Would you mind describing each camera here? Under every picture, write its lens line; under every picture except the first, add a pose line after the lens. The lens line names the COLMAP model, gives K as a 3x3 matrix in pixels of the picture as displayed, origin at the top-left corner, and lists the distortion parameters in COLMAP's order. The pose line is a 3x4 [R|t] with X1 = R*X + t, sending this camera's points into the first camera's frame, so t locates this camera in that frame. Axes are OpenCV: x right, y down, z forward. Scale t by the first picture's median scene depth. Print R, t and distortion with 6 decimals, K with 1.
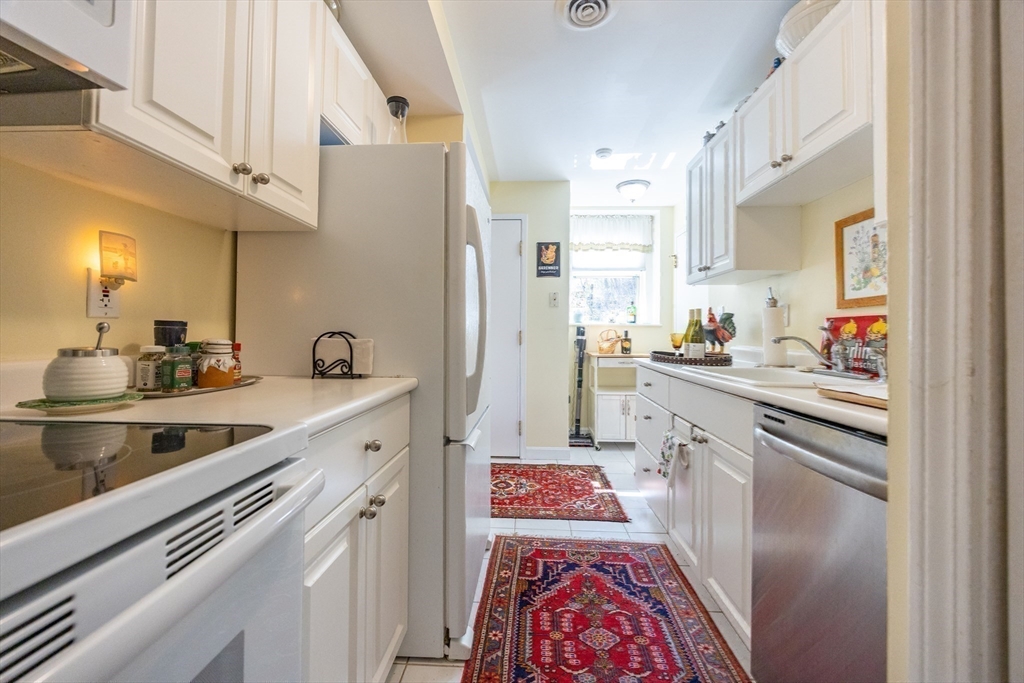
lens RADIAL K [[394.6, 0, 512.6], [0, 394.6, 329.8], [0, 0, 1]] dist [-0.001542, -0.000309]
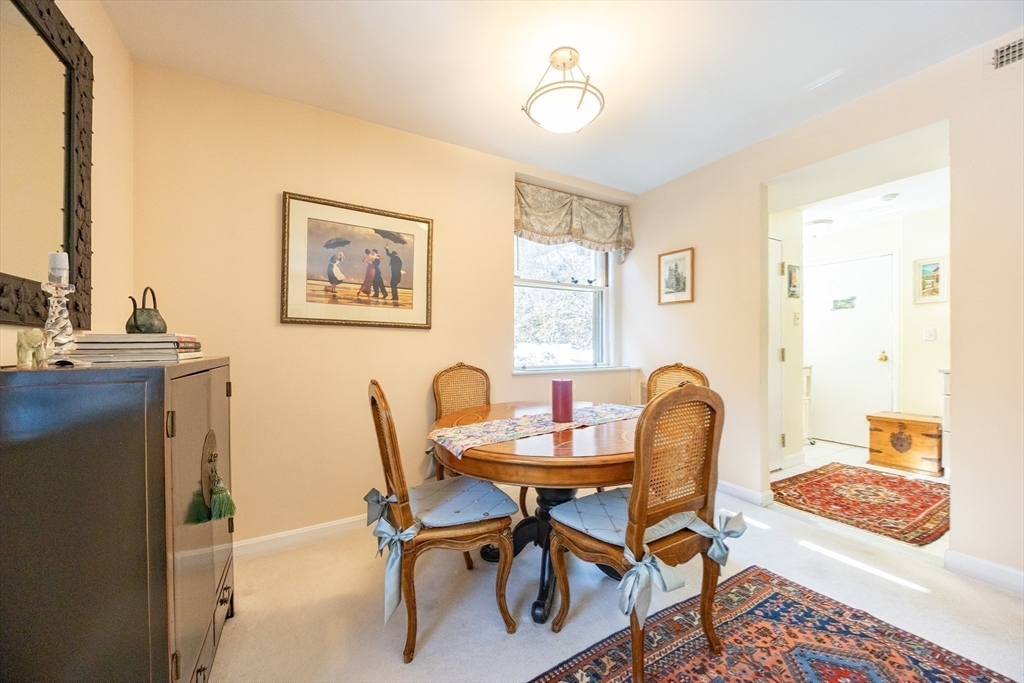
lens RADIAL K [[388.5, 0, 518.3], [0, 388.5, 345.6], [0, 0, 1]] dist [-0.001854, -0.000090]
pose [[0.840416, -0.012799, 0.541790, -2.125148], [0.006965, 0.999894, 0.012817, -0.046955], [-0.541897, -0.006998, 0.840416, 0.951363]]
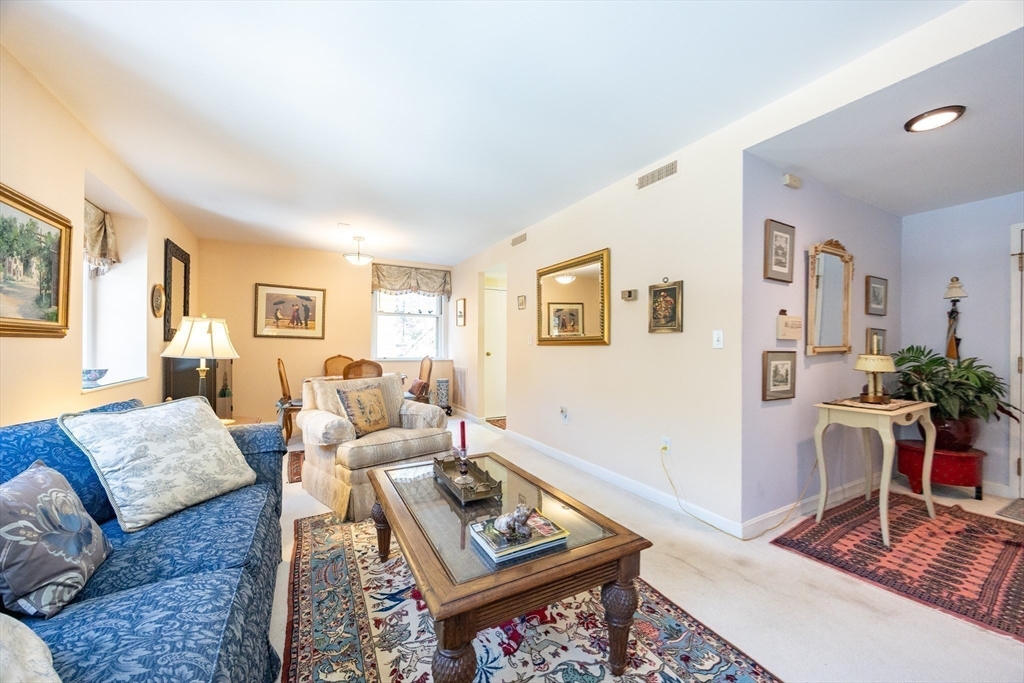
lens RADIAL K [[385.1, 0, 516.6], [0, 385.1, 343.5], [0, 0, 1]] dist [-0.001698, -0.000208]
pose [[0.850467, -0.003118, 0.526019, -1.935930], [-0.001340, 0.999966, 0.008093, -0.082590], [-0.526027, -0.007588, 0.850434, -1.124589]]
